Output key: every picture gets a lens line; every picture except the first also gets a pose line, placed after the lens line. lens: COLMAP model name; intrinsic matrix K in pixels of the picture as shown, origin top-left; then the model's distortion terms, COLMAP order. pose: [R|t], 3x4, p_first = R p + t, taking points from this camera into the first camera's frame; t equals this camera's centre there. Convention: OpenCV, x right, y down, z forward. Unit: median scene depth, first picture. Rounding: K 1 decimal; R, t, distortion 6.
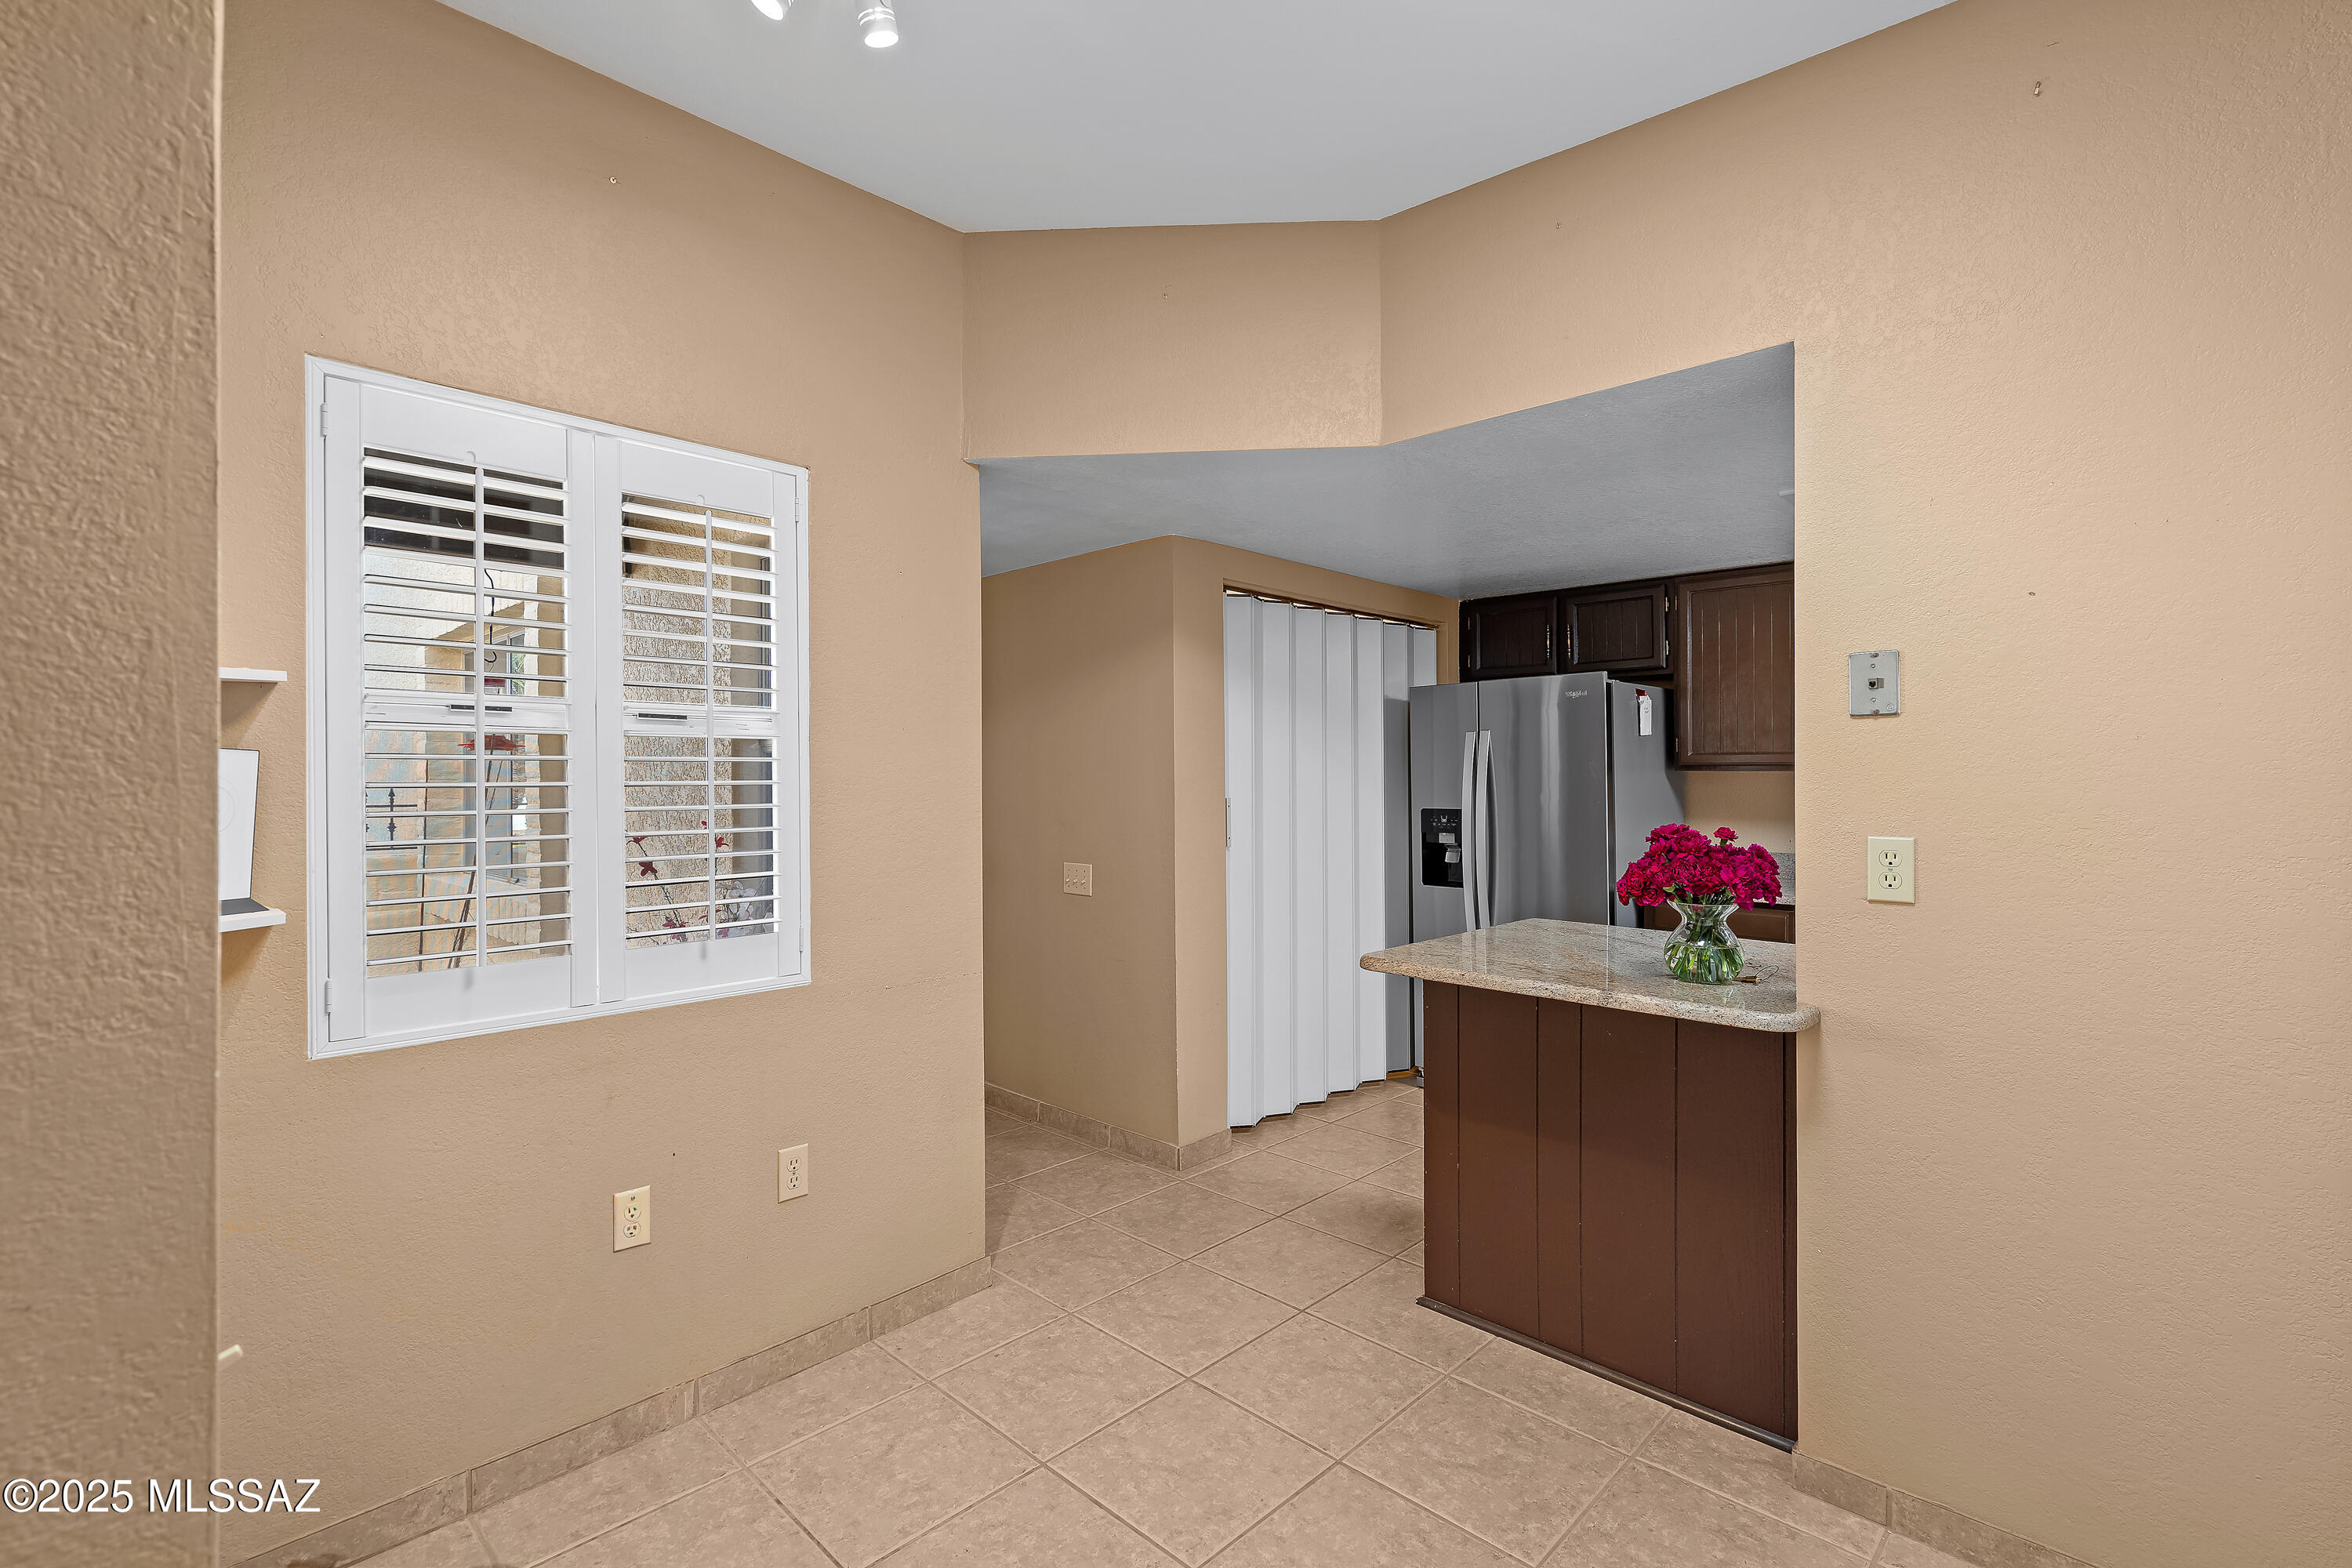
lens RADIAL K [[1086.7, 0, 1171.2], [0, 1086.7, 771.7], [0, 0, 1]] dist [-0.005794, 0.002261]
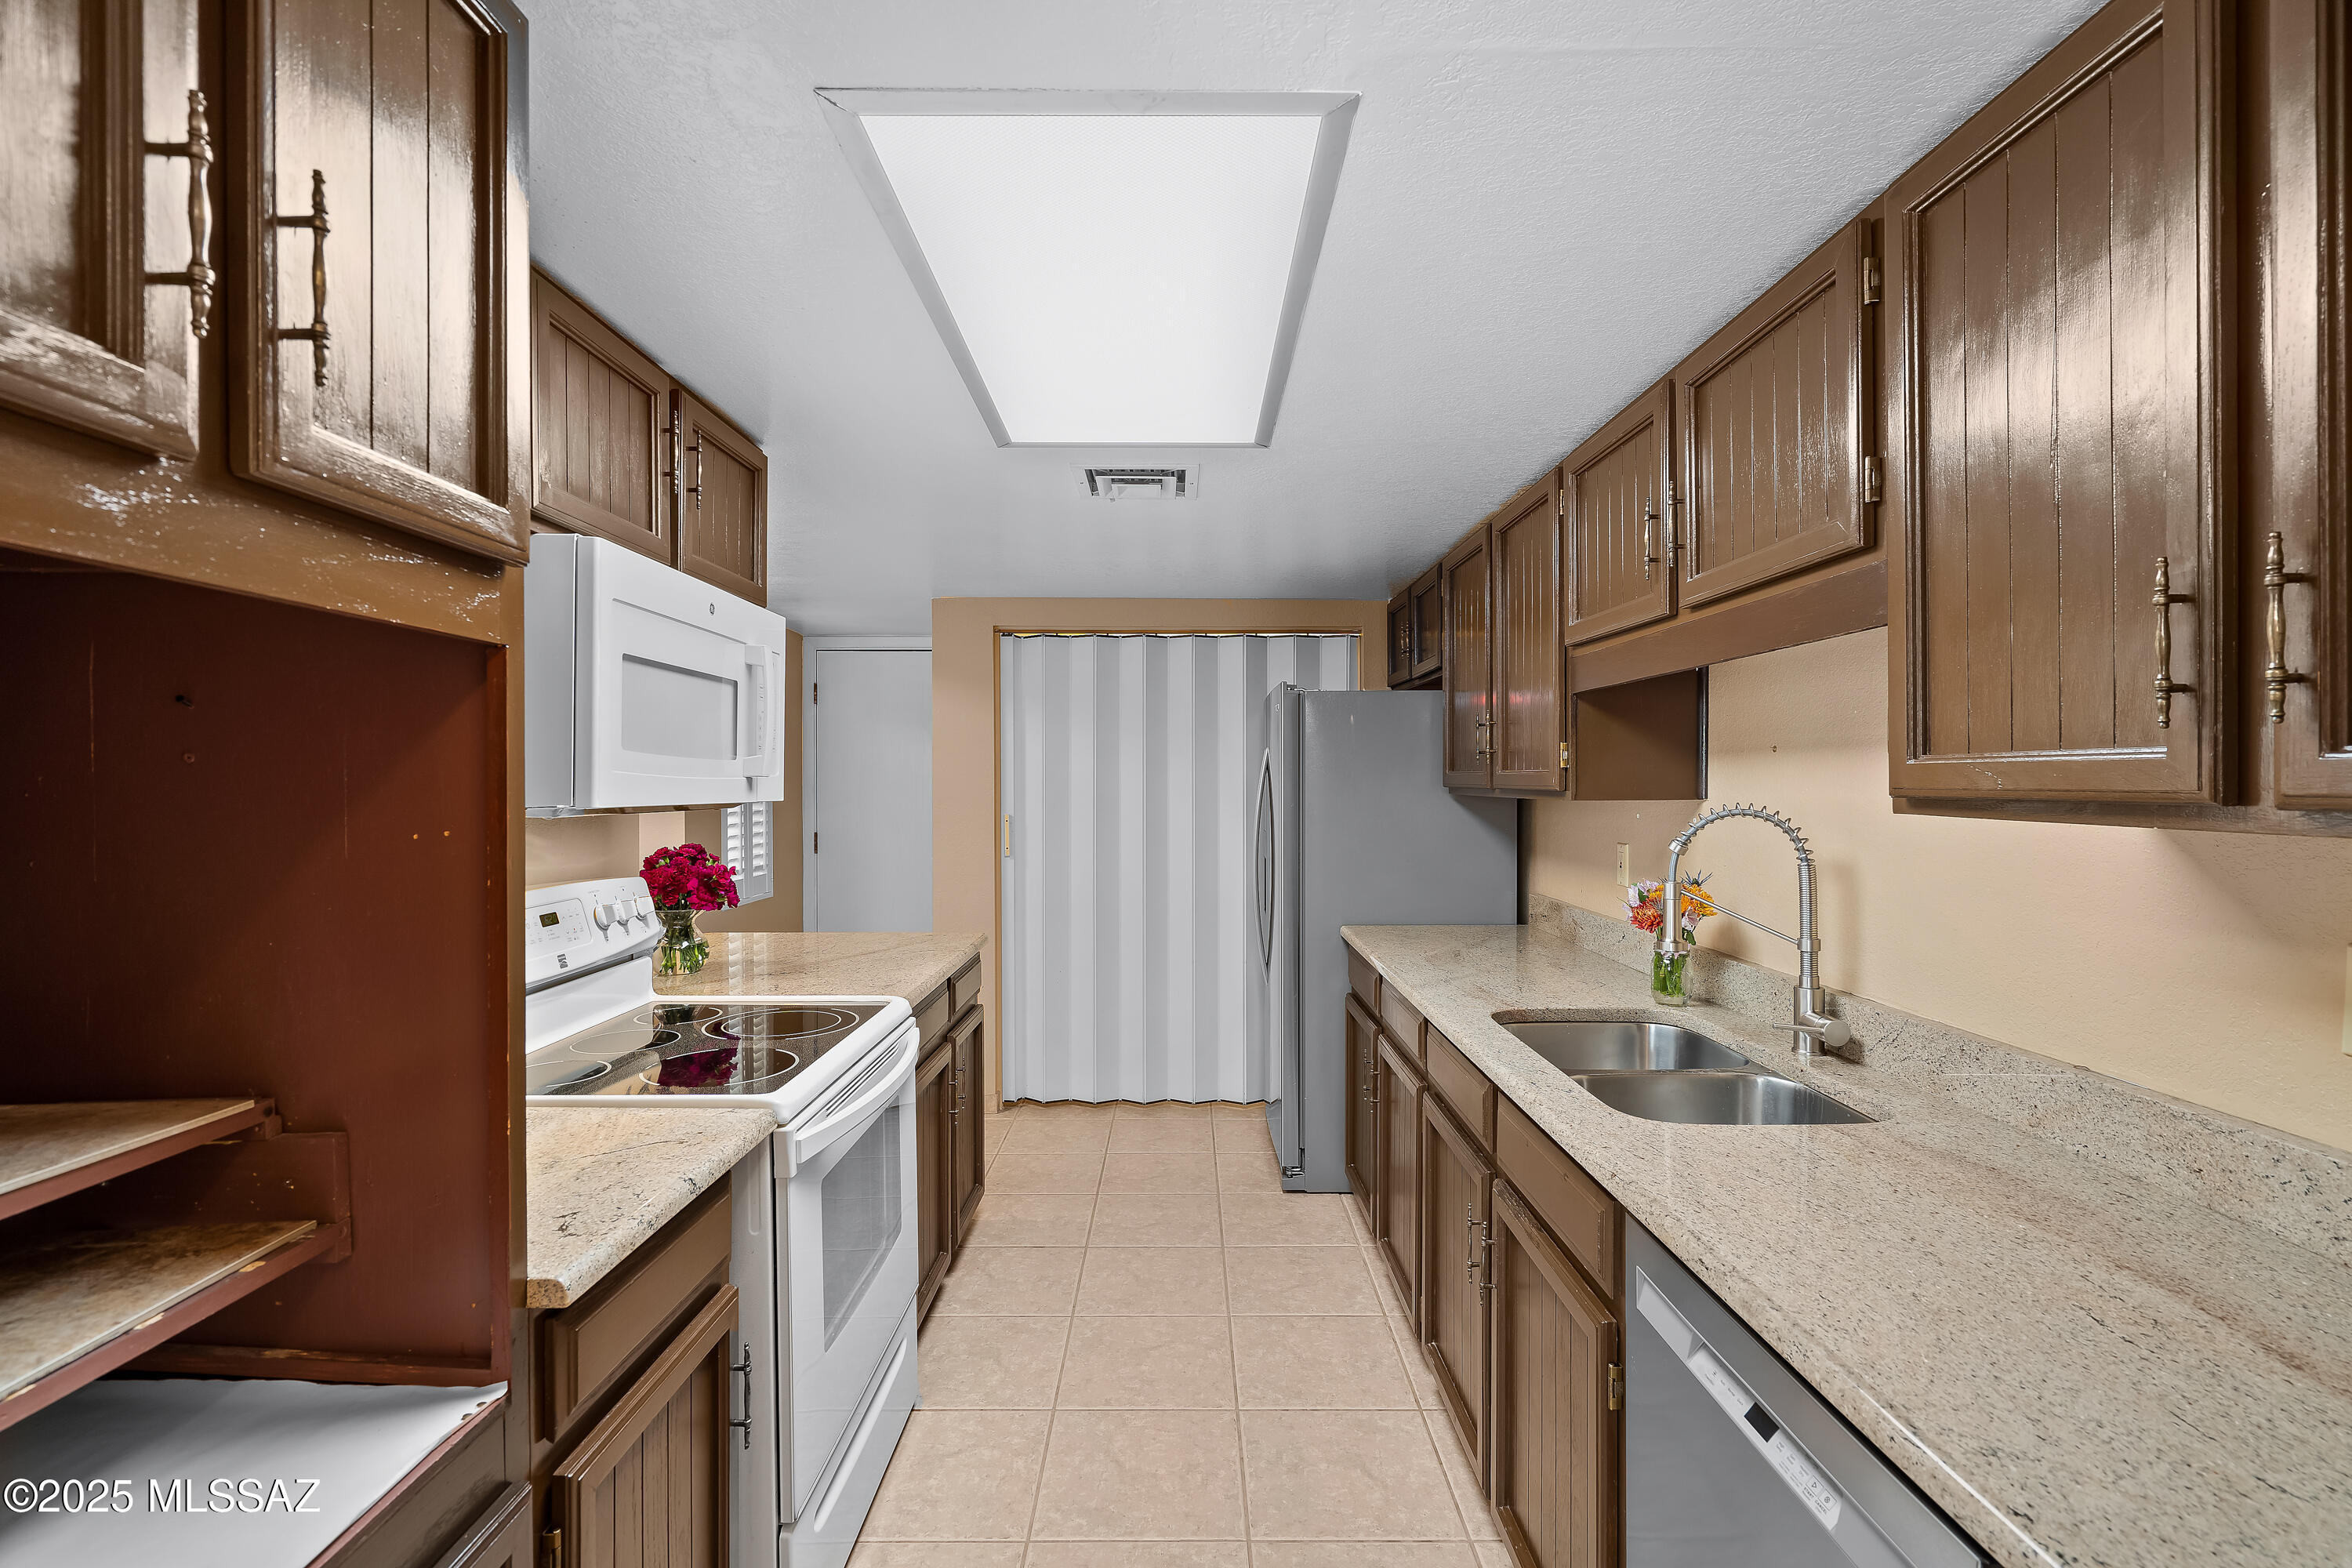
lens RADIAL K [[1086.7, 0, 1200.1], [0, 1086.7, 793.1], [0, 0, 1]] dist [-0.005794, 0.002261]
pose [[0.704470, 0.007288, -0.709696, 0.884763], [0.001660, 0.999928, 0.011916, -0.010358], [0.709732, -0.009573, 0.704407, 0.283965]]
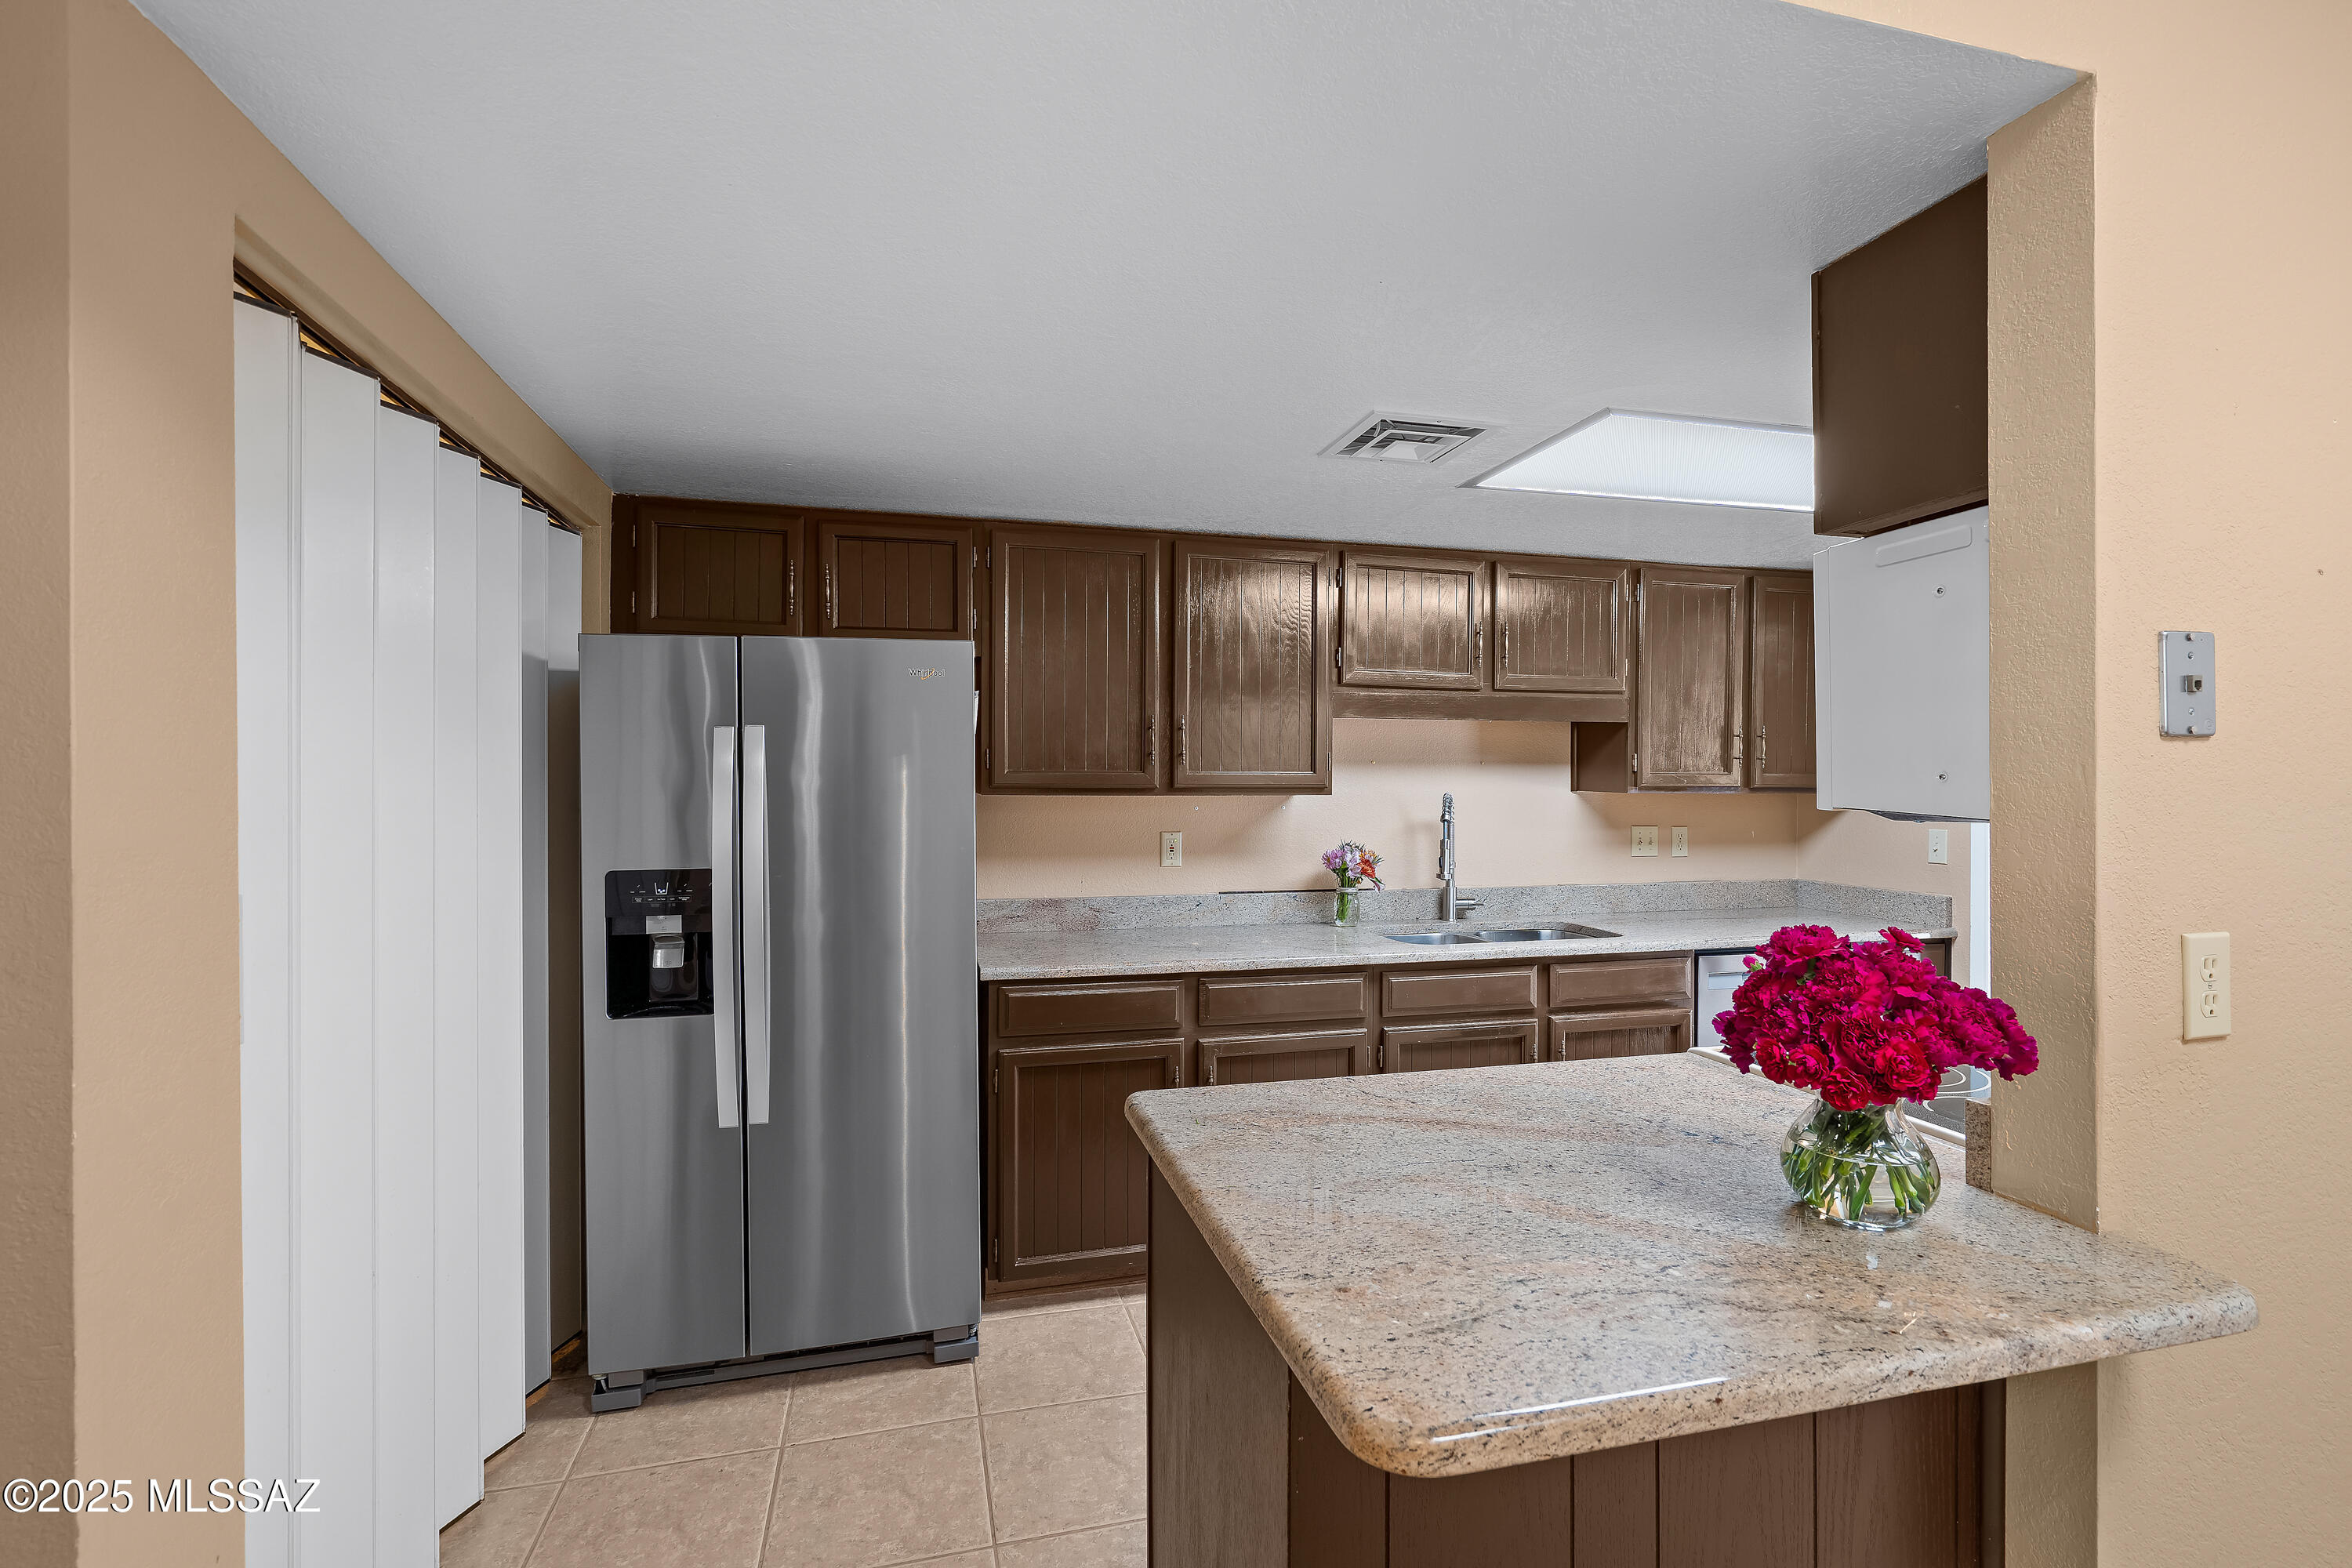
lens RADIAL K [[1086.7, 0, 1188.8], [0, 1086.7, 785.6], [0, 0, 1]] dist [-0.005794, 0.002261]
pose [[0.512704, -0.005345, 0.858549, -0.071662], [-0.002745, 0.999965, 0.007865, -0.011695], [-0.858561, -0.006389, 0.512672, 0.505719]]
